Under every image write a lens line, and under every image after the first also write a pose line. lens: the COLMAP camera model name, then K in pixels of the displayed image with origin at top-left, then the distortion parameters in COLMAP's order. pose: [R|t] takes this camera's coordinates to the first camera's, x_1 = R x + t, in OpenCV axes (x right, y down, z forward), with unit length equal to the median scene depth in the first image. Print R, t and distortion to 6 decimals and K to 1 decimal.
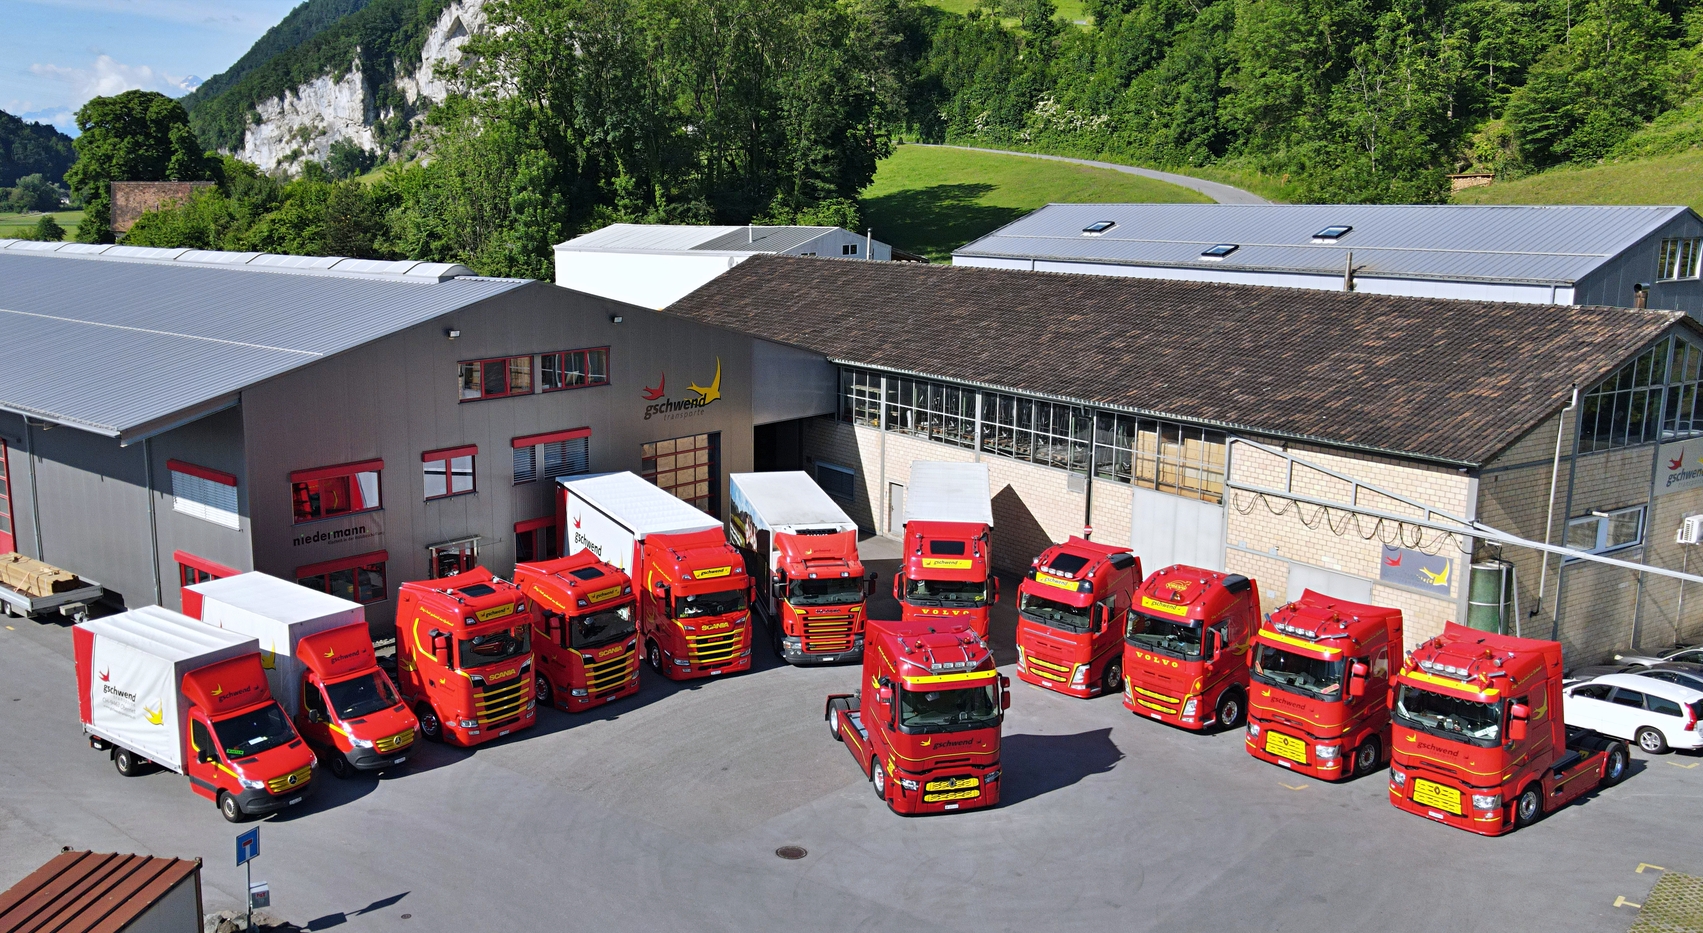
lens RADIAL K [[1533.2, 0, 756.0], [0, 1533.2, 492.9], [0, 0, 1]] dist [0.016096, 0.011062]
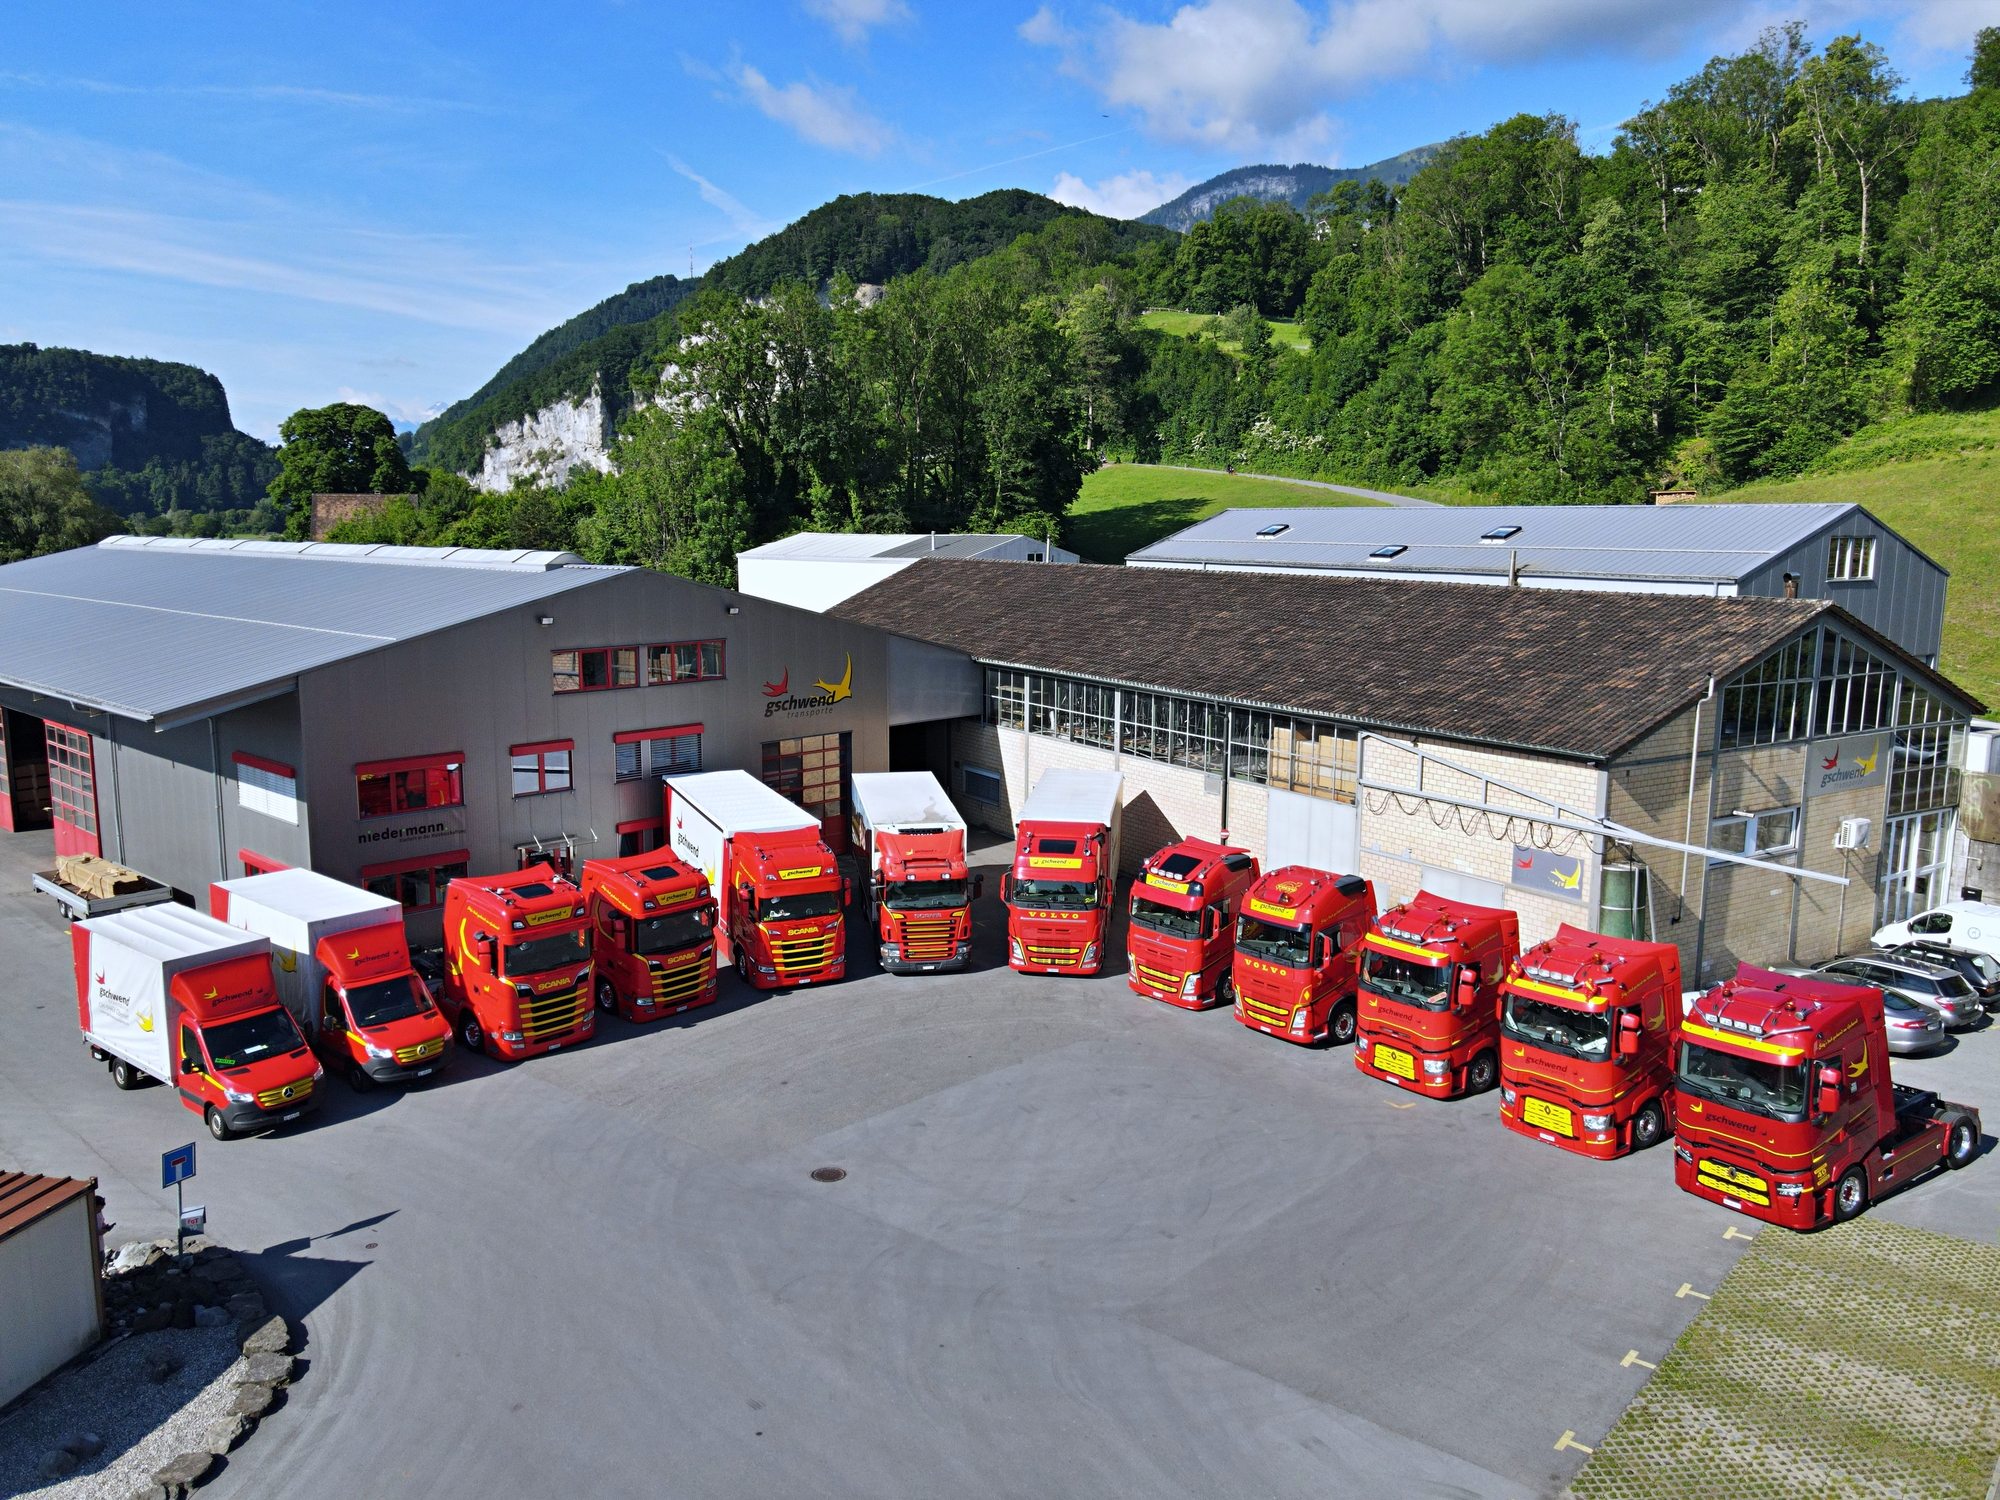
lens RADIAL K [[1534.2, 0, 1000.1], [0, 1534.2, 745.7], [0, 0, 1]] dist [0.020930, -0.000970]
pose [[0.999982, 0.005410, 0.002667, 0.086746], [-0.005278, 0.998878, -0.047073, 0.017496], [-0.002918, 0.047058, 0.998888, 0.061429]]
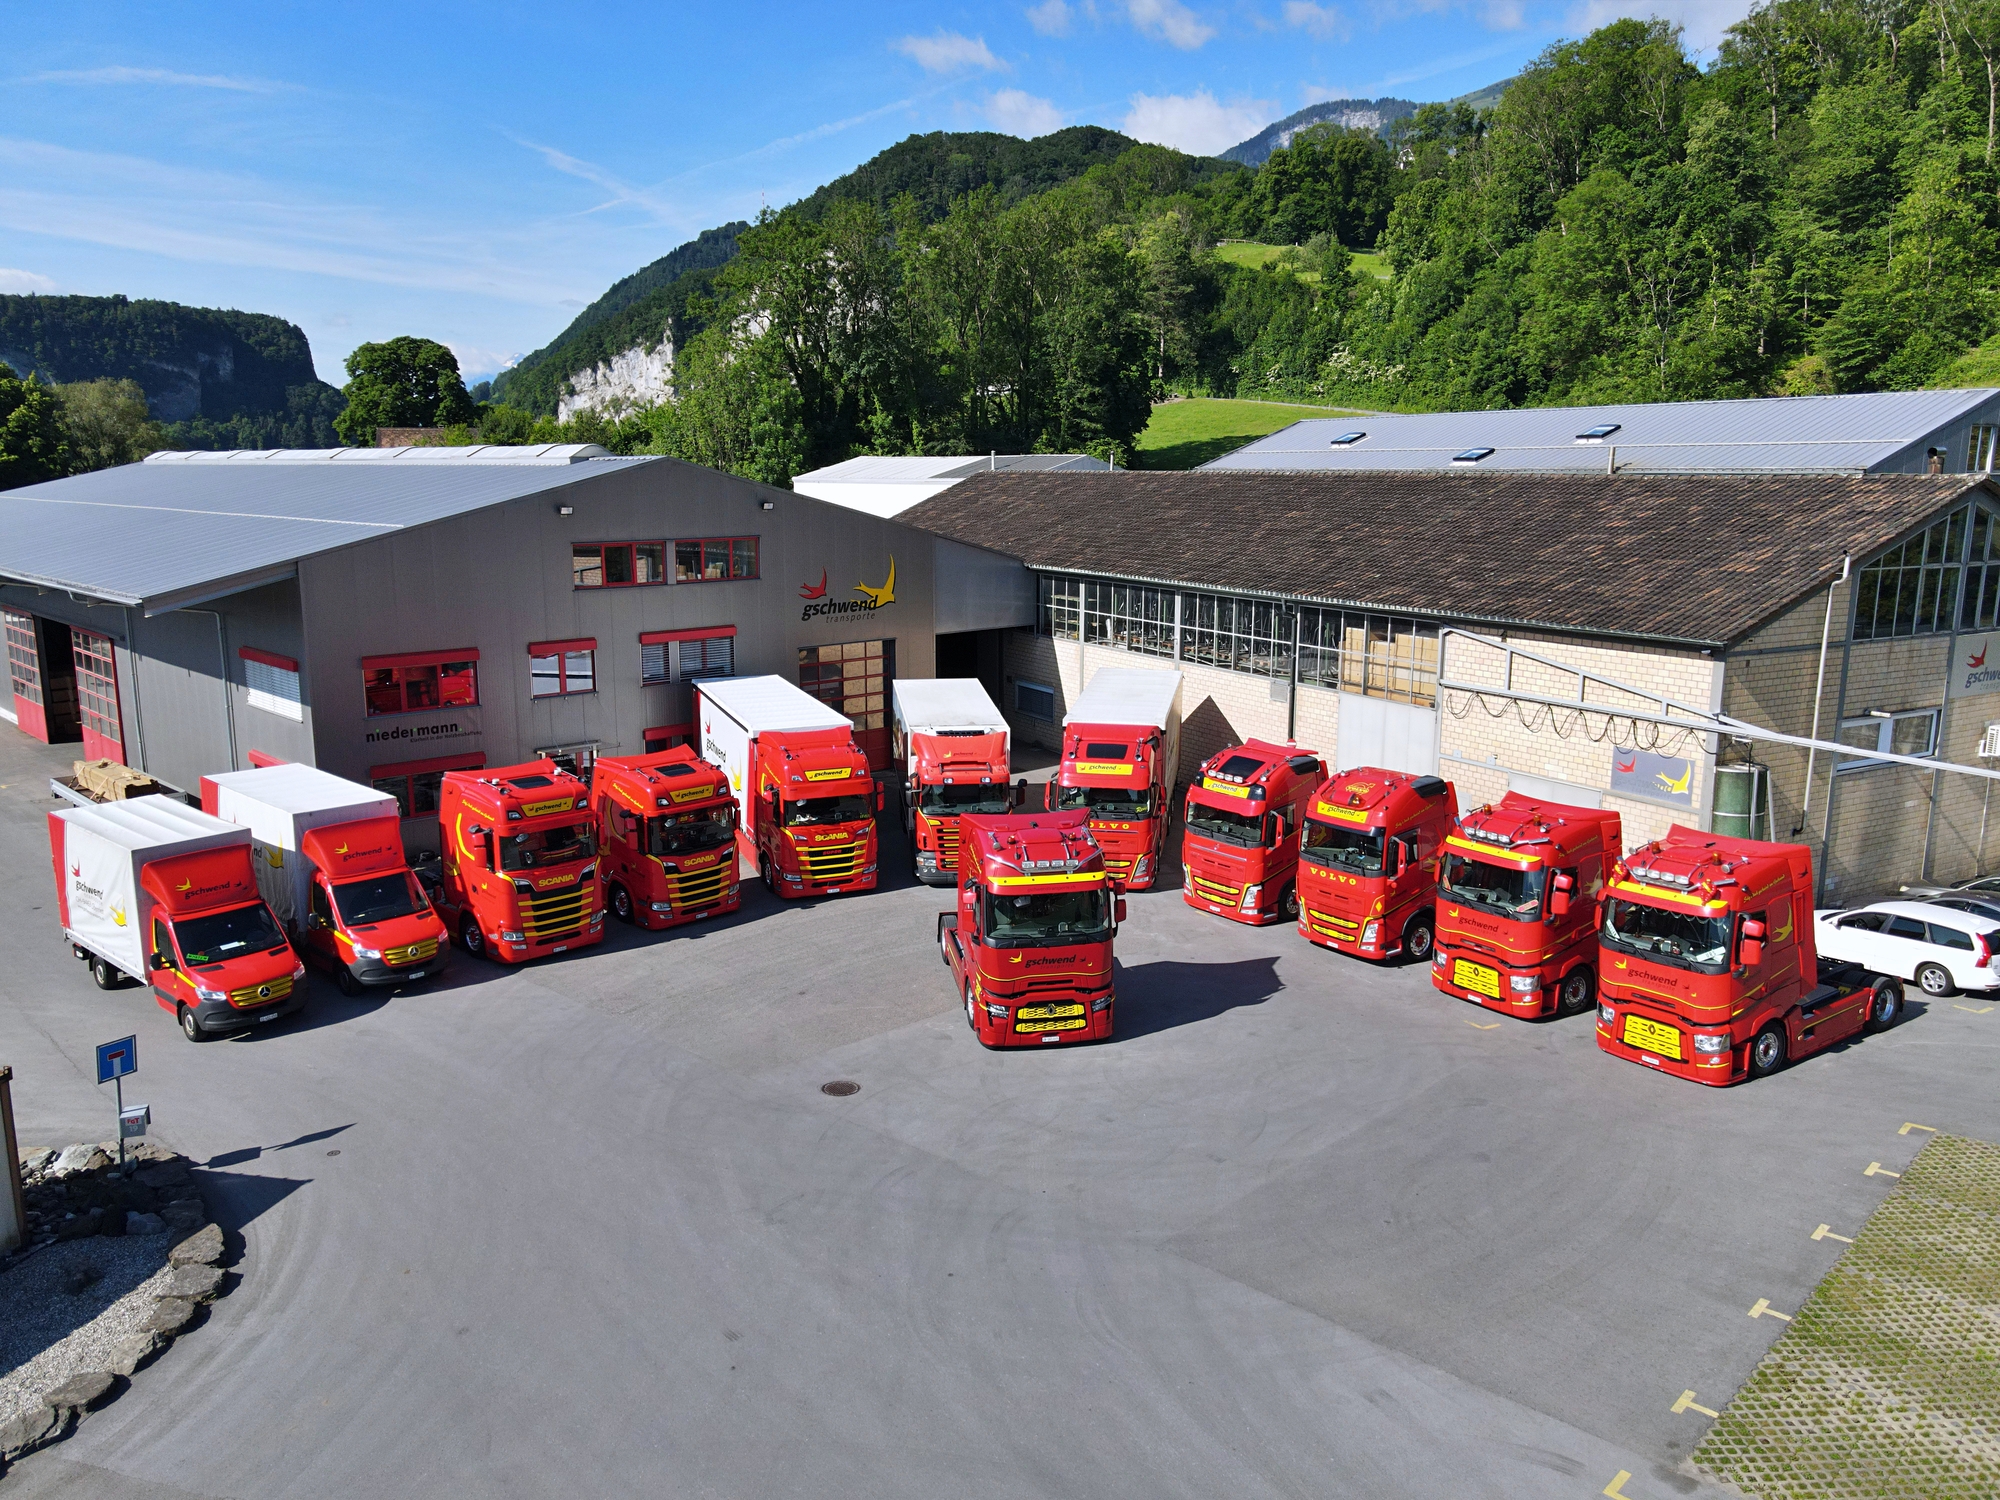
lens RADIAL K [[1534.2, 0, 993.5], [0, 1534.2, 749.7], [0, 0, 1]] dist [0.020930, -0.000970]
pose [[0.998802, 0.011016, -0.047685, 0.101801], [-0.011582, 0.999866, -0.011599, 0.045410], [0.047550, 0.012137, 0.998795, 0.134448]]
